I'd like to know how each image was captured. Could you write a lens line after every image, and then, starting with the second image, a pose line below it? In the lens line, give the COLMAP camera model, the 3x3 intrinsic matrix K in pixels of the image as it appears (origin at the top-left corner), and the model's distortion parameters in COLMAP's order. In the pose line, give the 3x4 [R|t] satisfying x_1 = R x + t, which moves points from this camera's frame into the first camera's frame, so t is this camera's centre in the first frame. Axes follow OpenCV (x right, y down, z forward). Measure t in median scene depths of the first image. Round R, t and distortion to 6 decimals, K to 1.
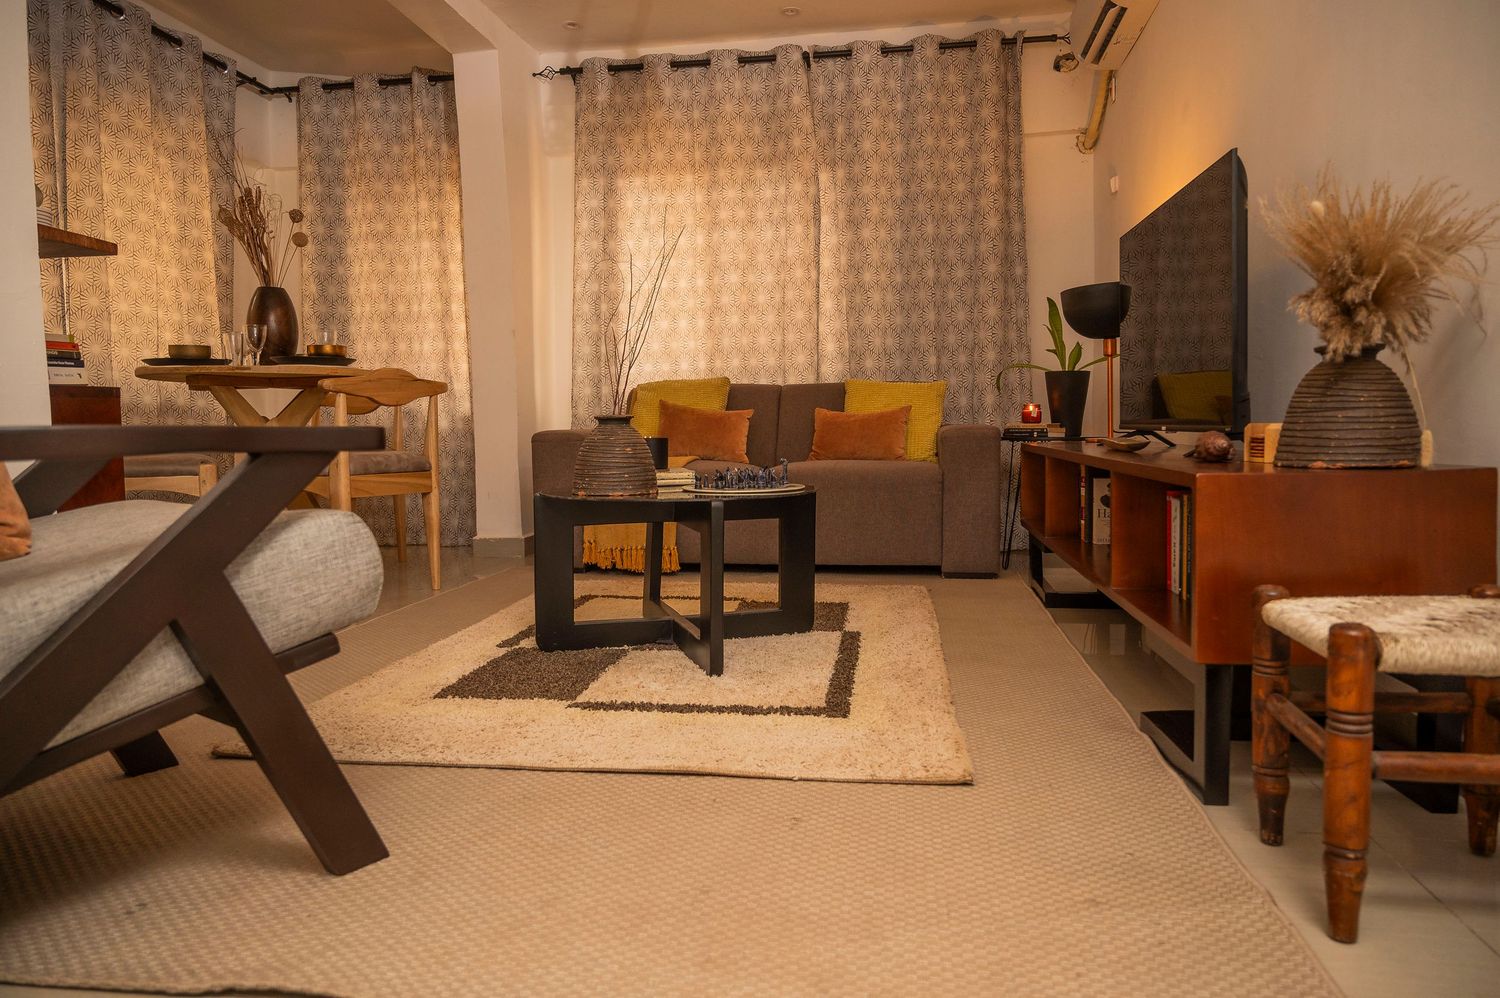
lens RADIAL K [[1003.8, 0, 752.1], [0, 1003.8, 494.7], [0, 0, 1]] dist [-0.009796, 0.005367]
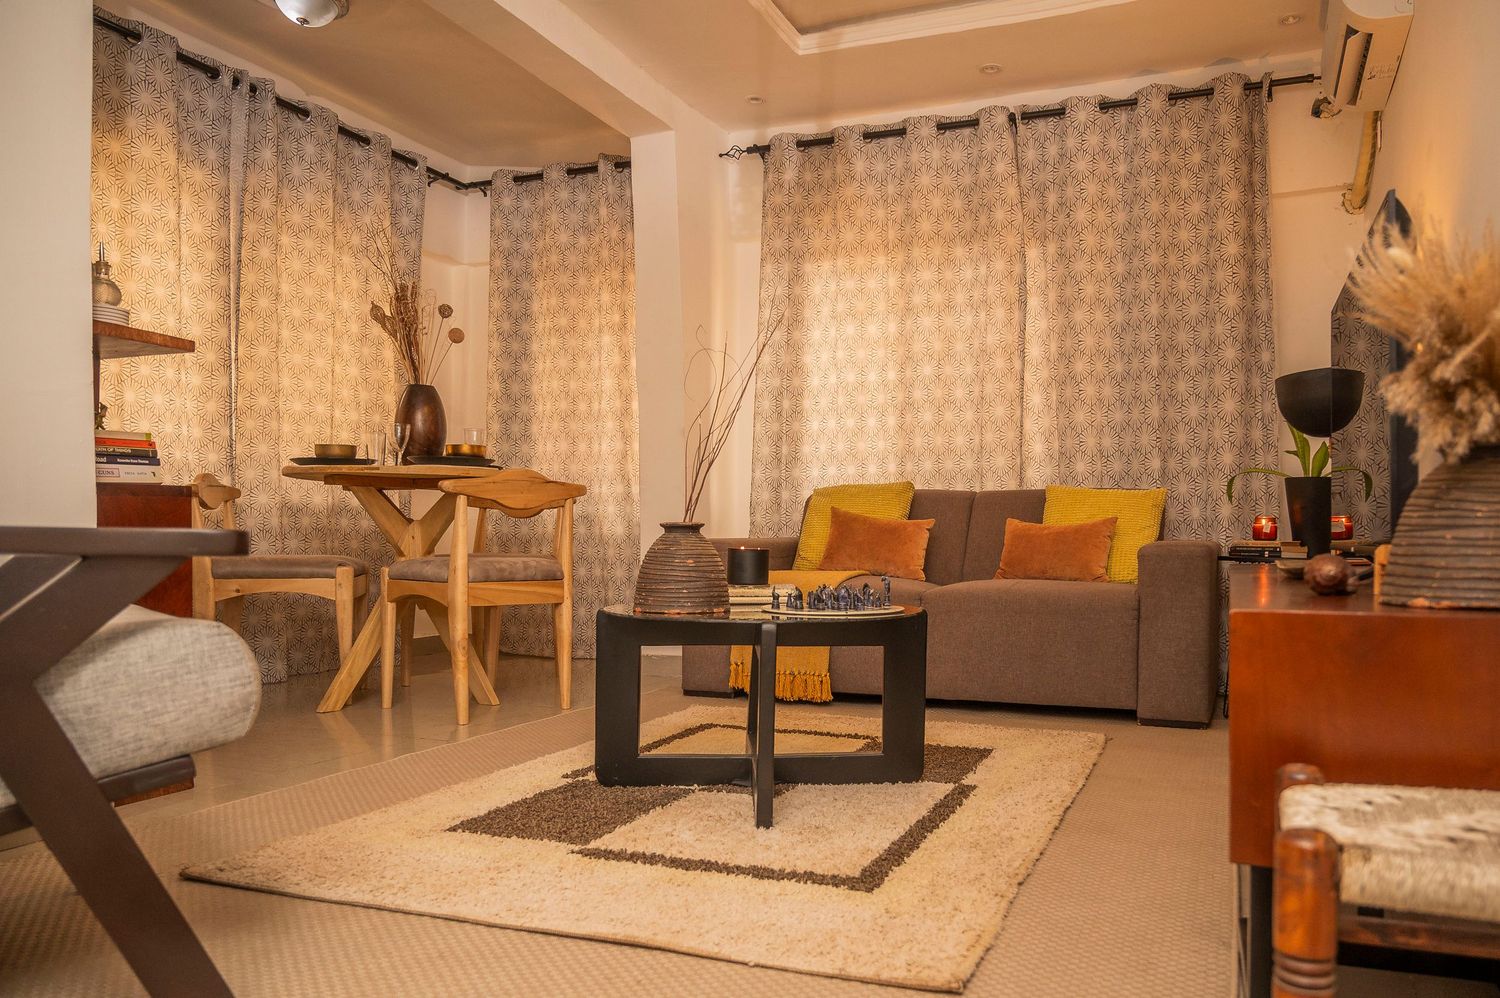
lens RADIAL K [[1109.8, 0, 832.6], [0, 1109.8, 560.1], [0, 0, 1]] dist [-0.011593, 0.010927]
pose [[0.978360, 0.022122, -0.205722, 0.122388], [-0.031764, 0.998540, -0.043683, -0.004625], [0.204455, 0.049272, 0.977635, 0.045087]]
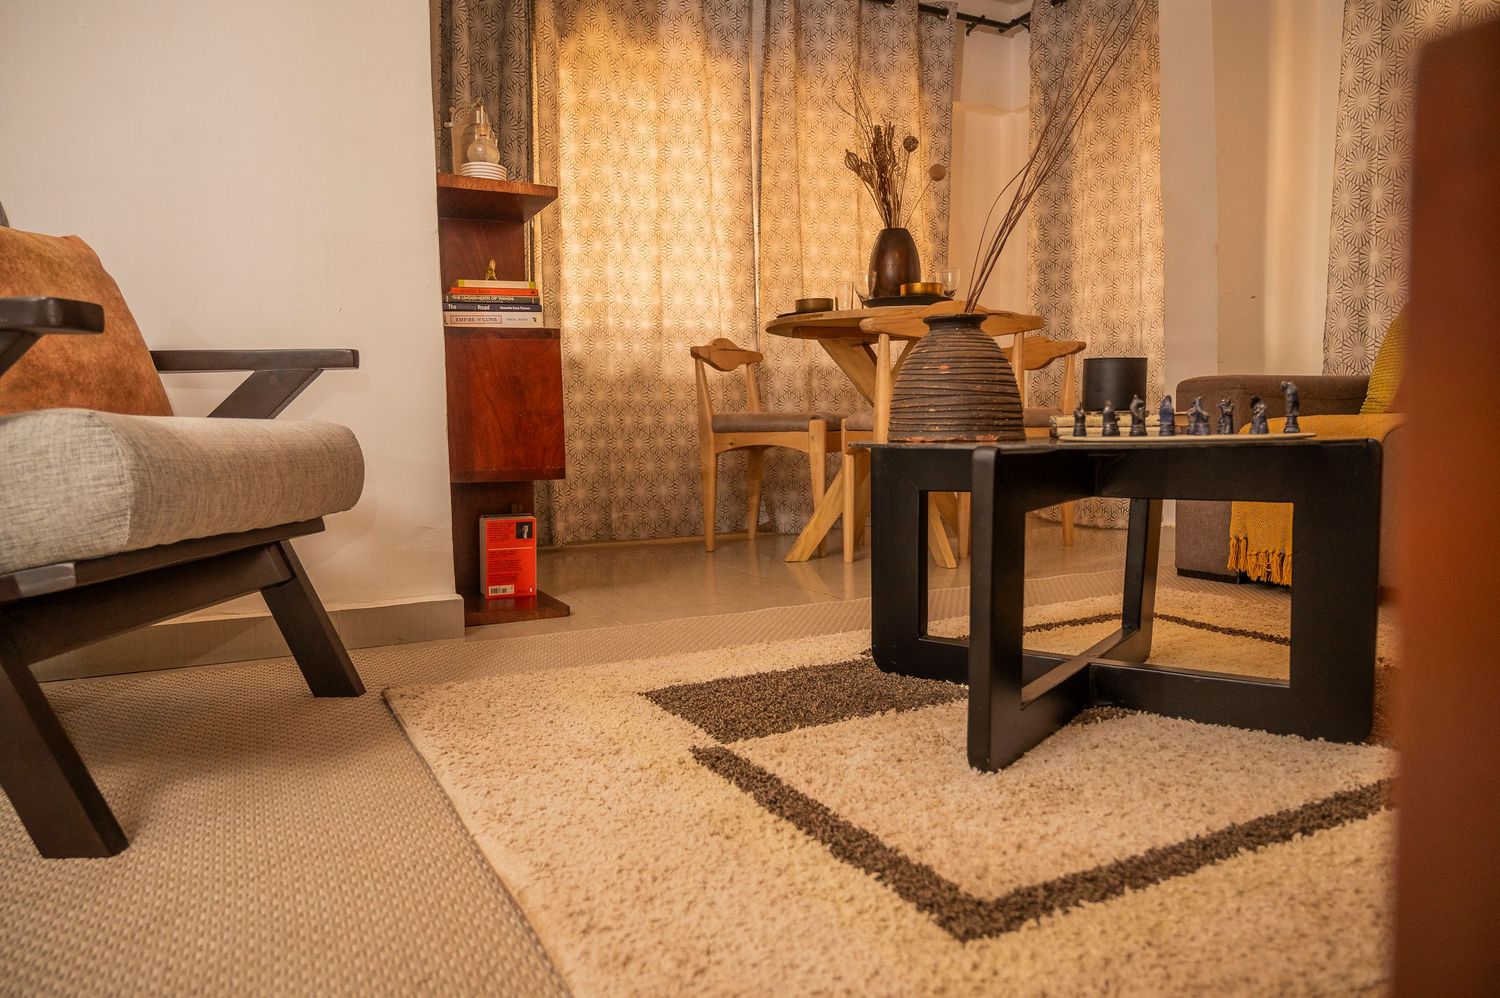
lens RADIAL K [[1003.8, 0, 739.0], [0, 1003.8, 493.1], [0, 0, 1]] dist [-0.009796, 0.005367]
pose [[0.578152, 0.054643, -0.814098, 0.188342], [-0.048068, 0.998303, 0.032871, 0.010662], [0.814512, 0.020128, 0.579797, 0.334764]]
